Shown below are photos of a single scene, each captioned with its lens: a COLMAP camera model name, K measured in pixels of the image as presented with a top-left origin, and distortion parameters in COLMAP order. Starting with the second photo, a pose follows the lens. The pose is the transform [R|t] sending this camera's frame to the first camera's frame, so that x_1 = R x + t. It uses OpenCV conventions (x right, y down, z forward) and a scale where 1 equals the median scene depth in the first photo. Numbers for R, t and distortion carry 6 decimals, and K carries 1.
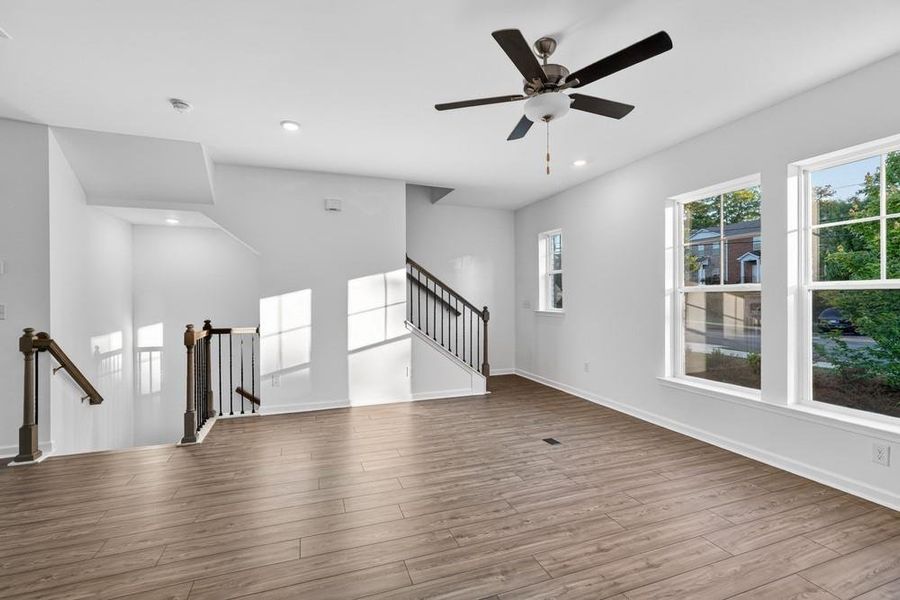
lens RADIAL K [[398.2, 0, 447.2], [0, 398.2, 295.1], [0, 0, 1]] dist [0.001960, 0.000458]
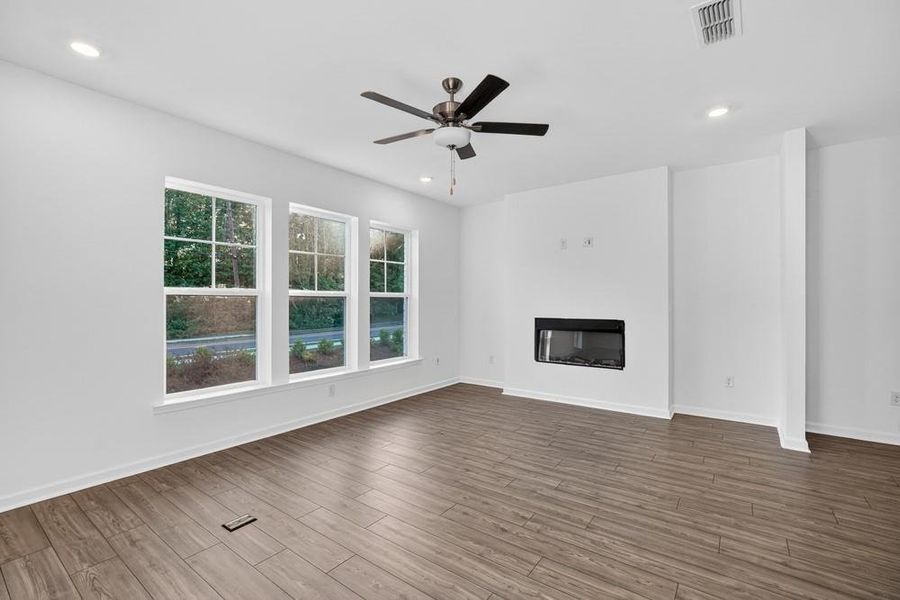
lens RADIAL K [[395.5, 0, 450.0], [0, 395.5, 300.0], [0, 0, 1]] dist [-0.007120, 0.000297]
pose [[-0.547536, 0.005587, 0.836764, -0.646576], [-0.004365, 0.999945, -0.009533, 0.013864], [-0.836771, -0.008872, -0.547481, 1.486865]]
